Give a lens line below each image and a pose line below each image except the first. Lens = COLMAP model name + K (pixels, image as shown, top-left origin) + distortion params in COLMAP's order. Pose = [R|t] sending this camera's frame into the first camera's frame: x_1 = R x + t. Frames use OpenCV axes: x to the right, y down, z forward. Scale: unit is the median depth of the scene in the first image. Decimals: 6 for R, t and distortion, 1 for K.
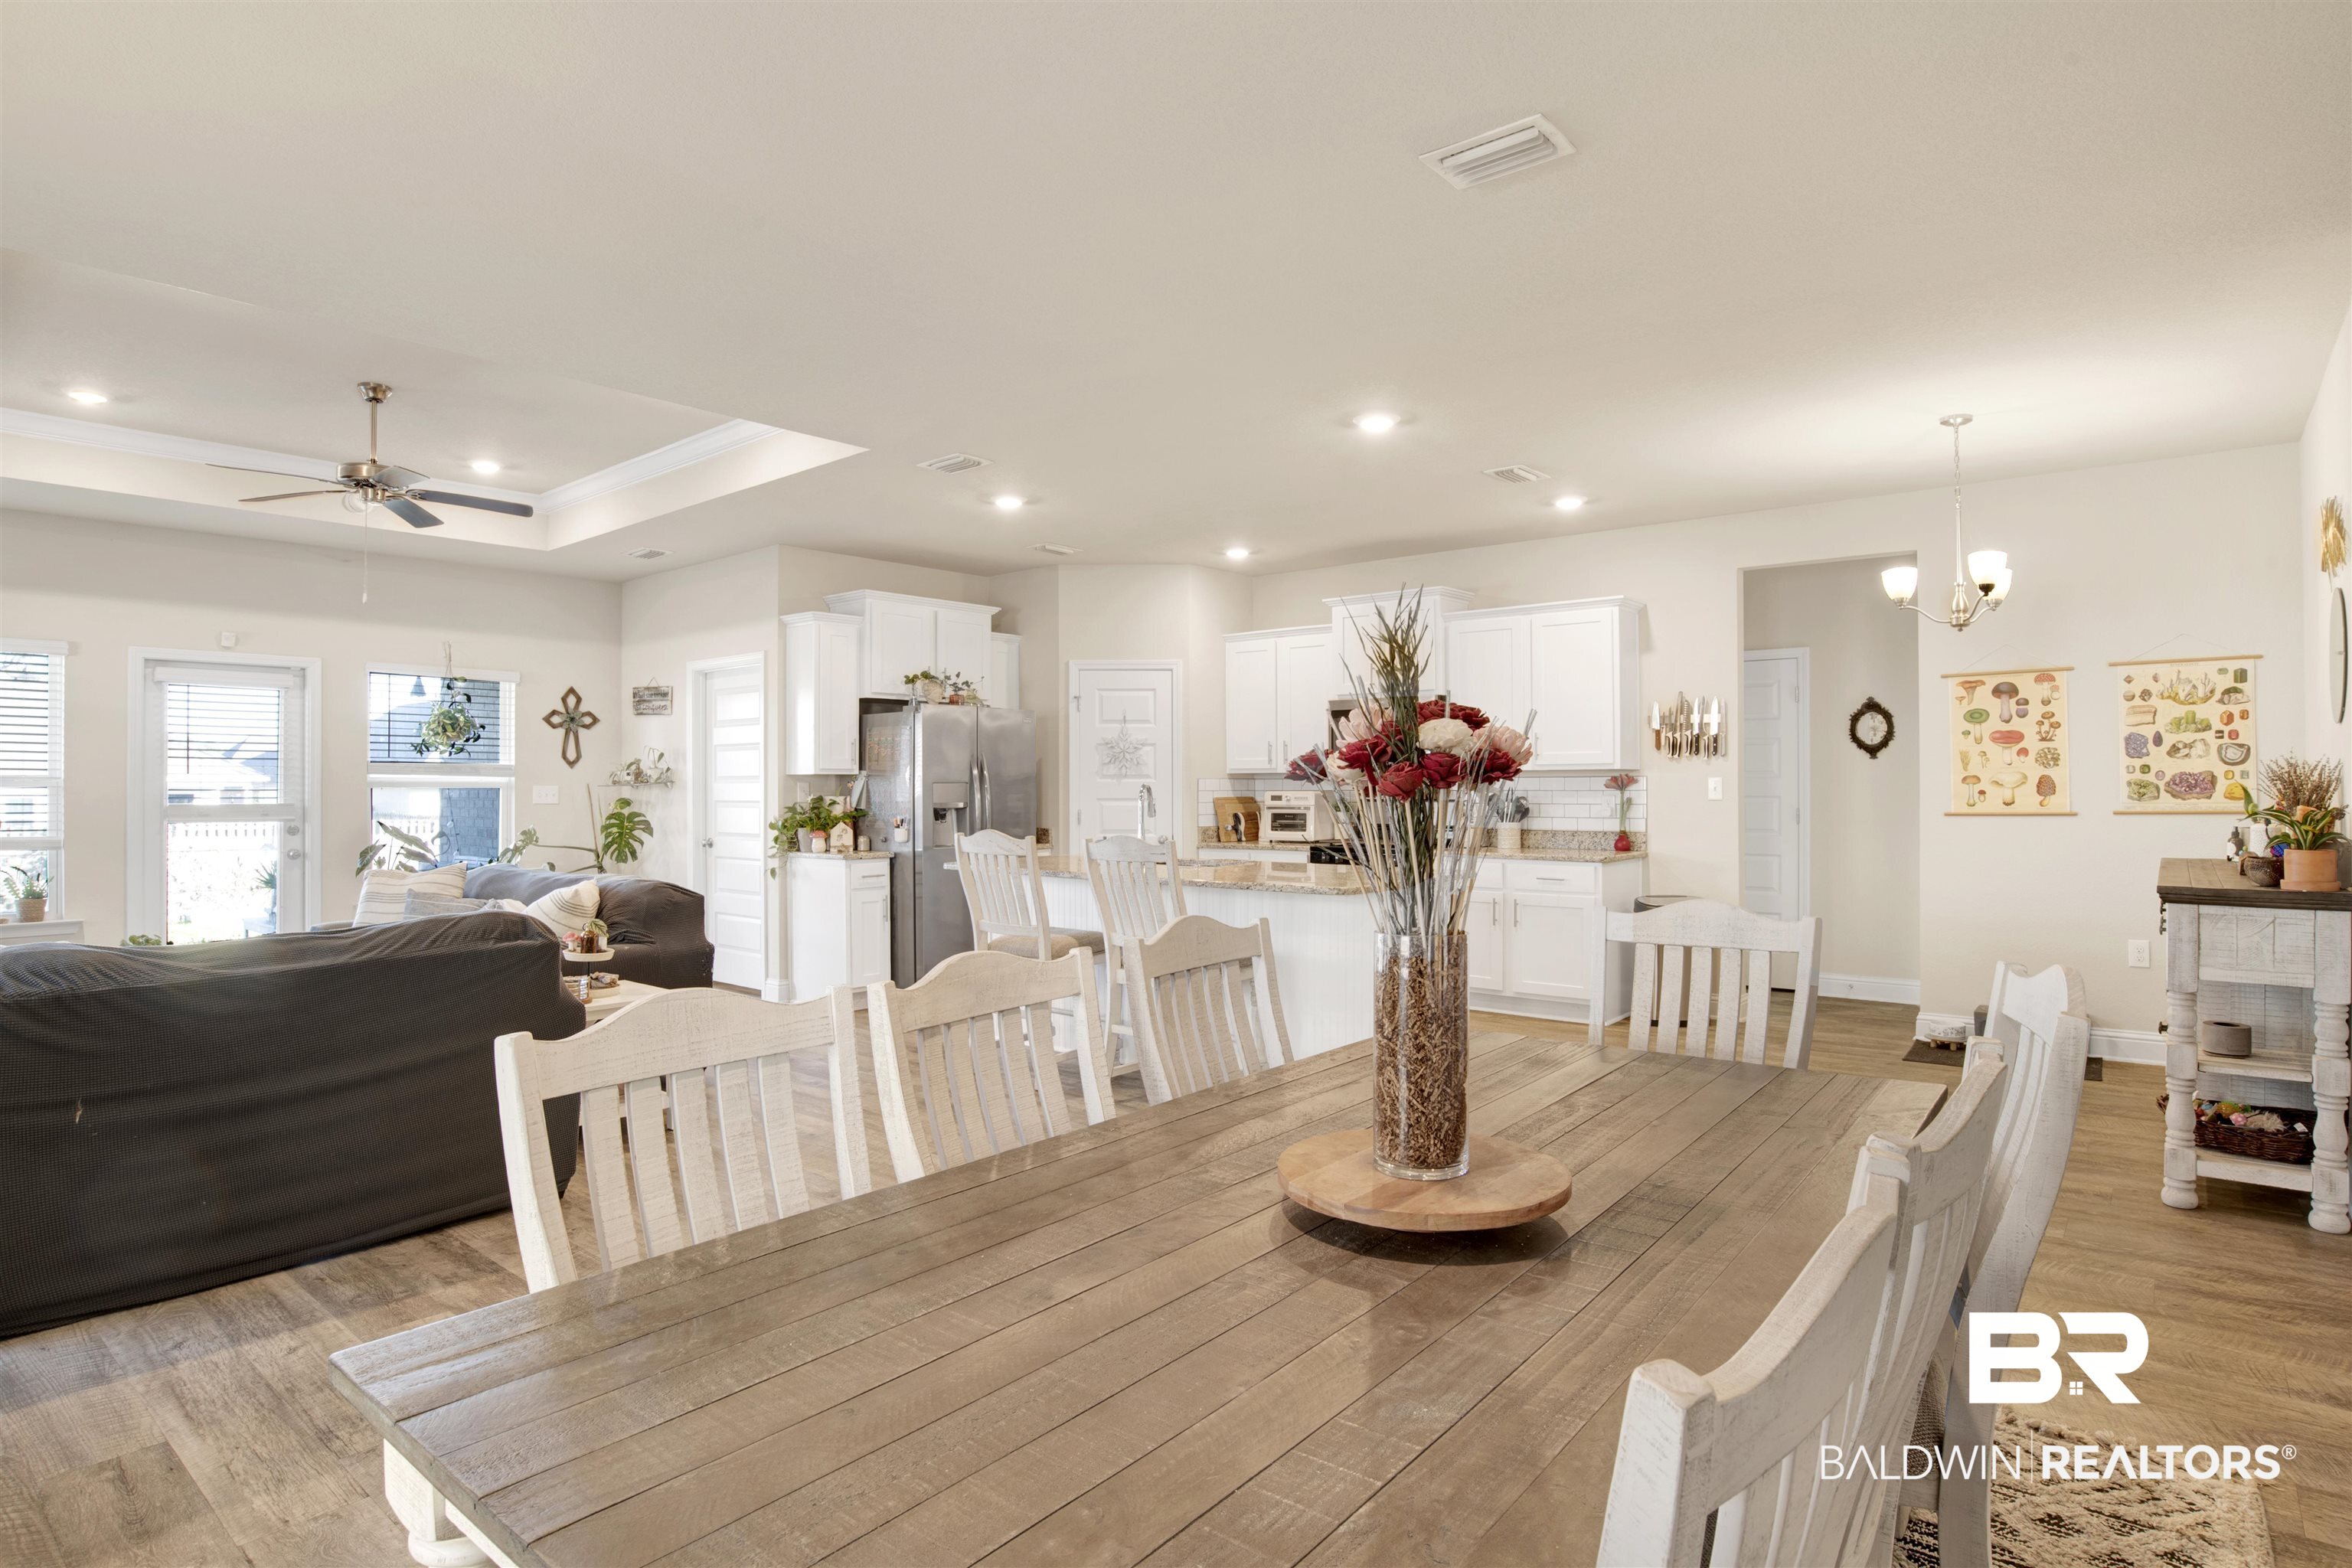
lens RADIAL K [[1244.0, 0, 1185.9], [0, 1244.0, 775.1], [0, 0, 1]] dist [-0.062988, 0.018762]
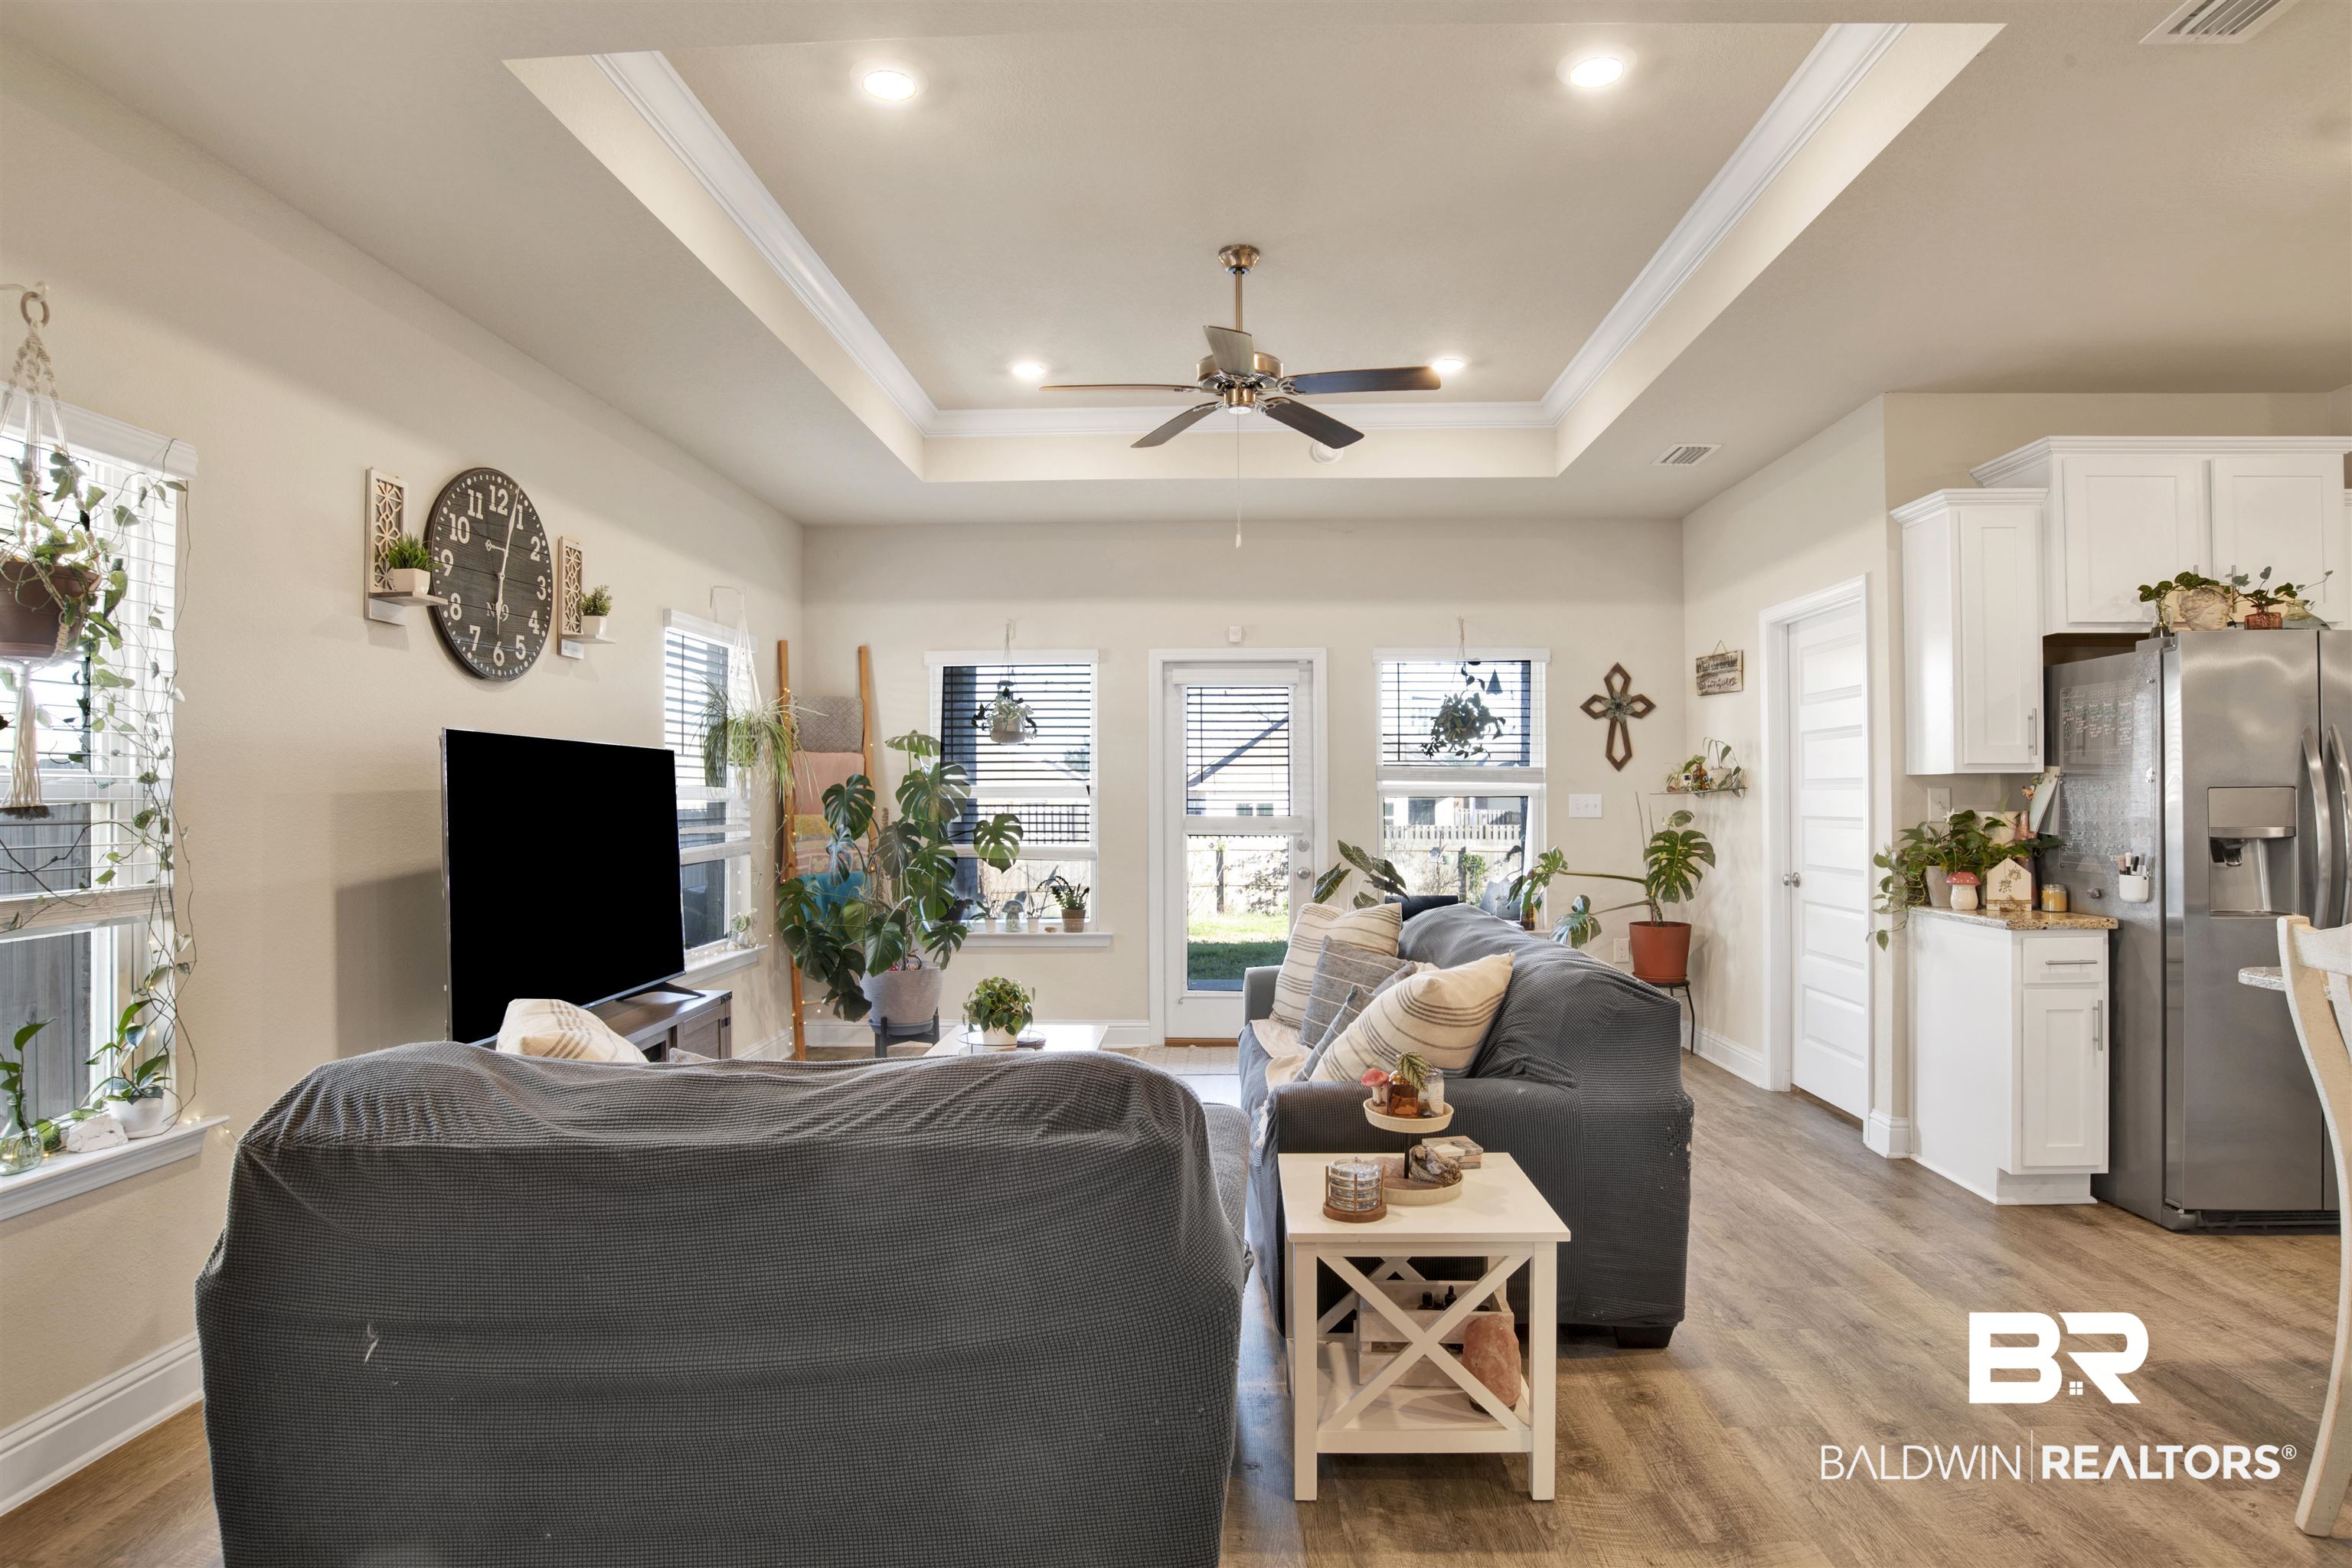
lens RADIAL K [[1240.3, 0, 1207.7], [0, 1240.3, 788.4], [0, 0, 1]] dist [-0.065349, 0.024424]
pose [[0.624928, -0.005146, -0.780666, -0.075733], [0.009472, 0.999955, 0.000991, 0.002301], [0.780625, -0.008014, 0.624948, 0.369075]]
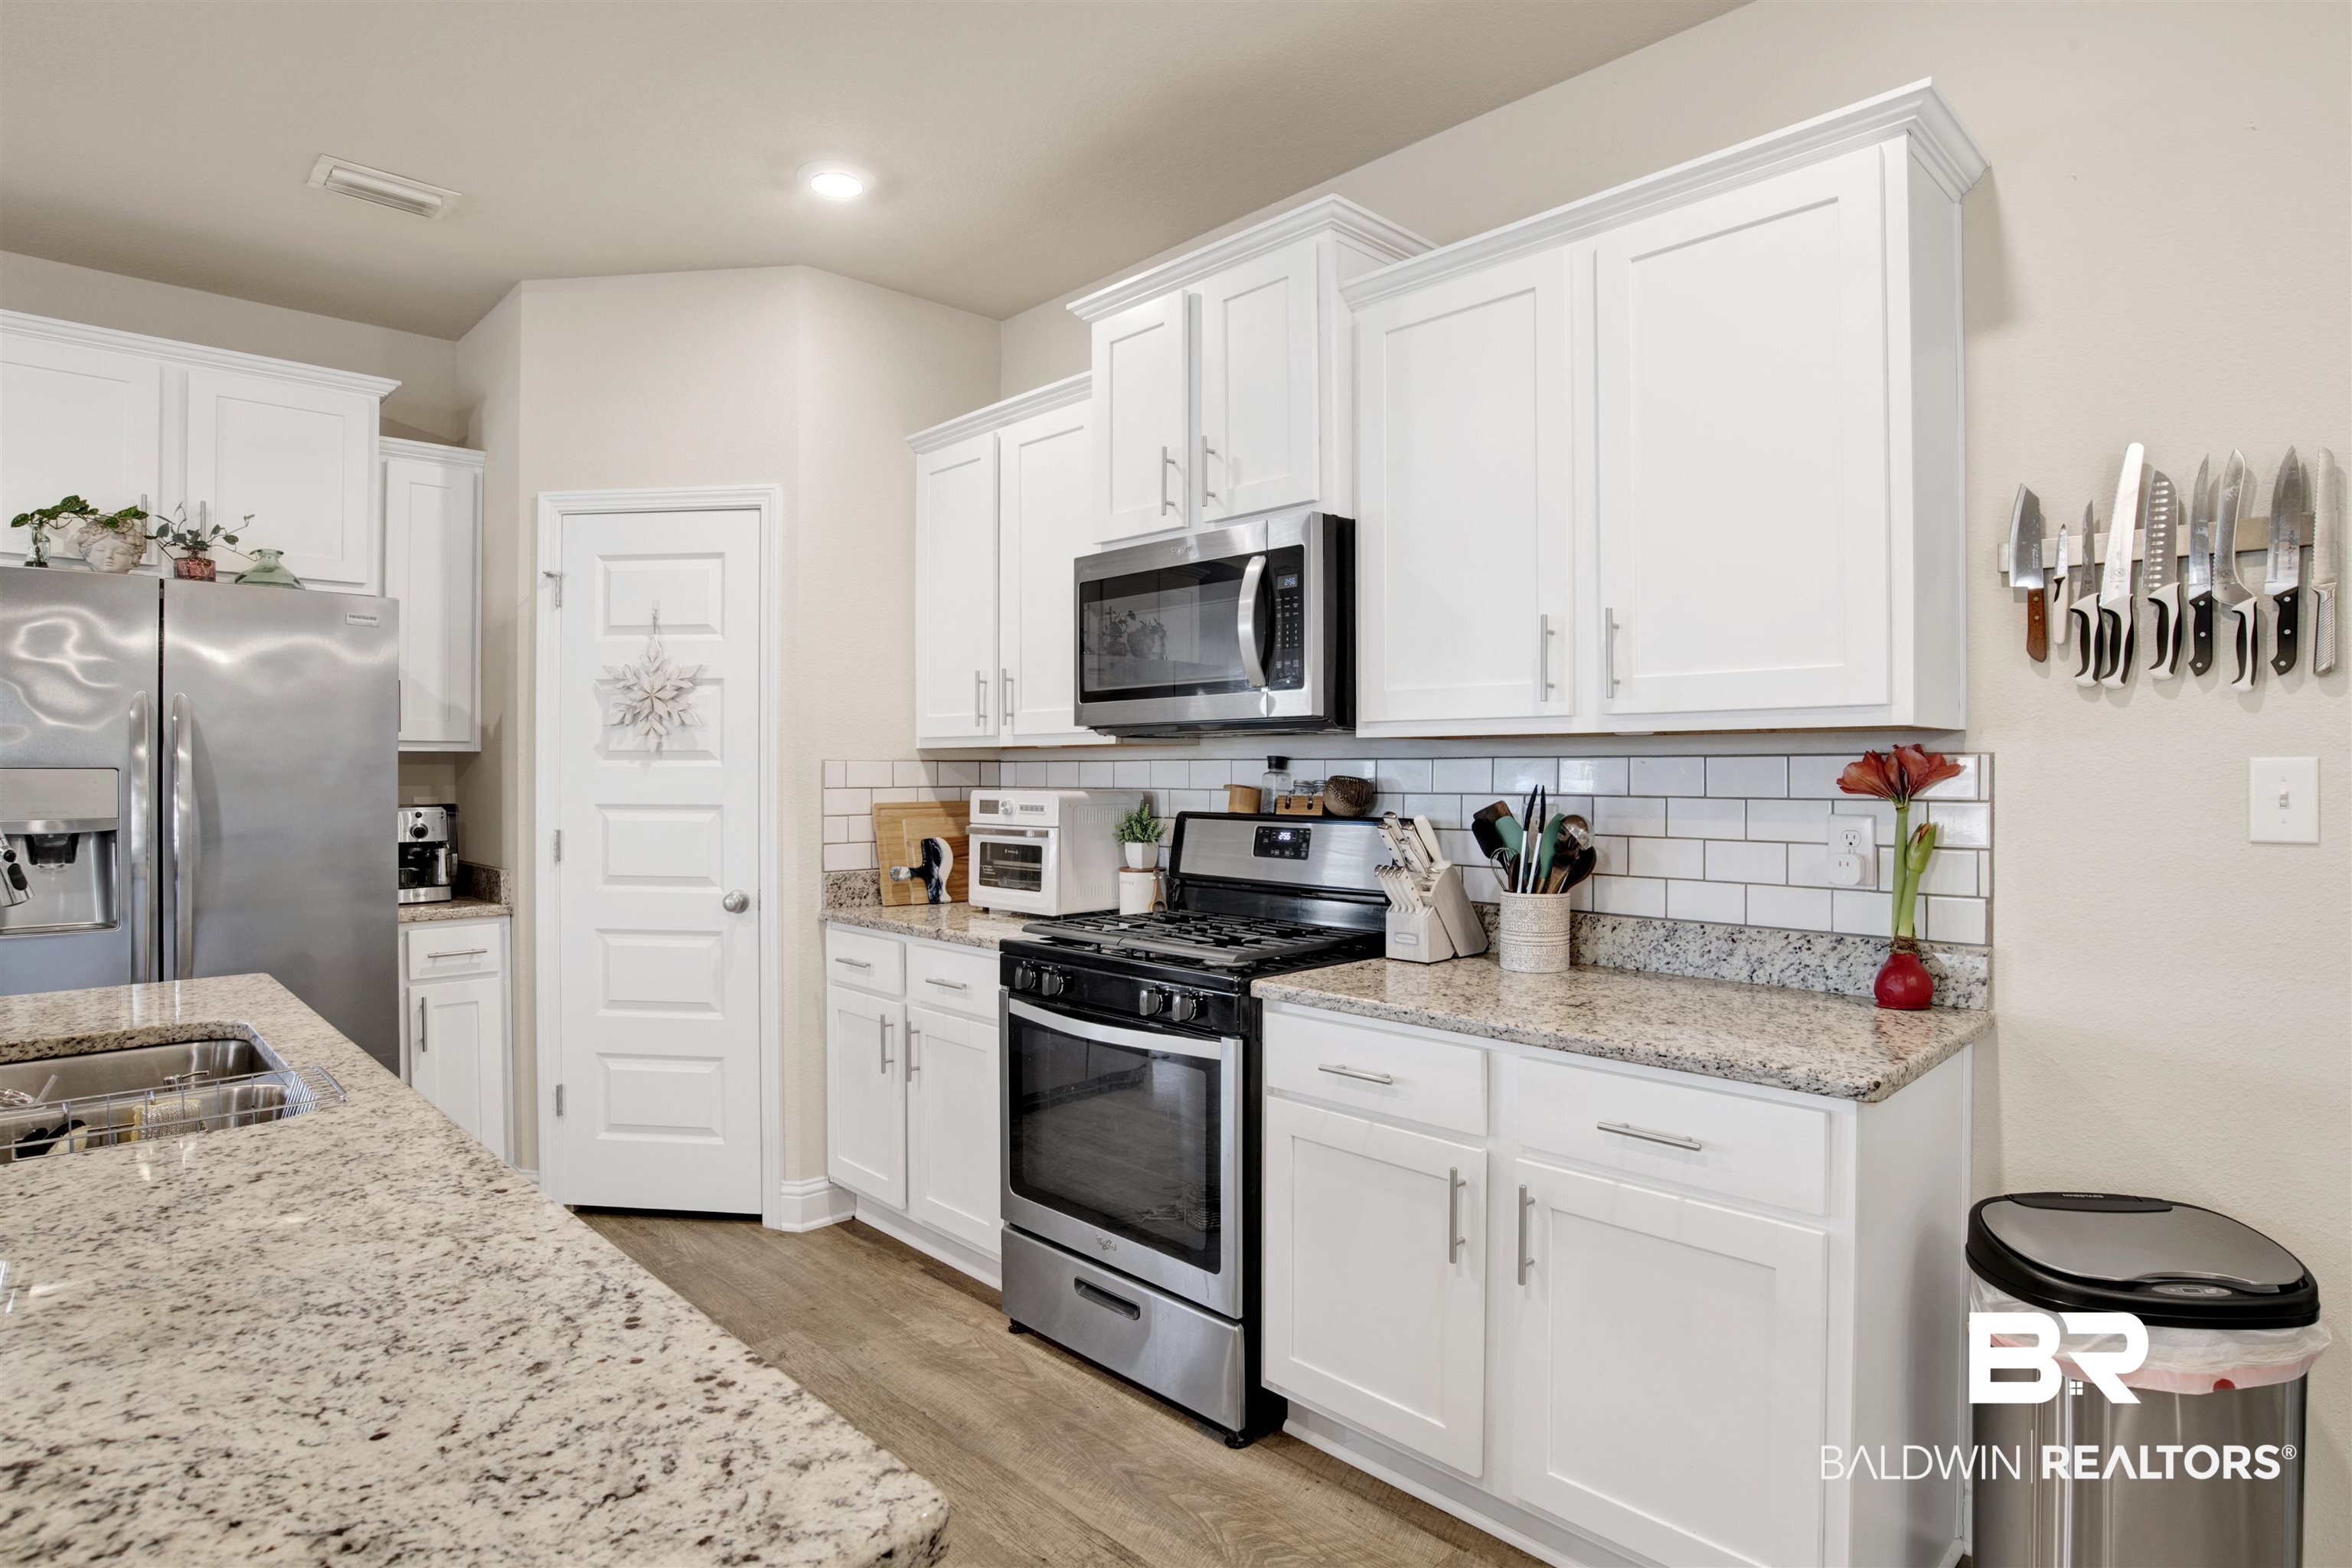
lens RADIAL K [[1239.9, 0, 1195.0], [0, 1239.9, 768.3], [0, 0, 1]] dist [-0.068102, 0.021712]
pose [[0.995251, 0.002918, -0.097301, 0.199135], [-0.002366, 0.999981, 0.005779, 0.003255], [0.097316, -0.005521, 0.995238, 0.650588]]
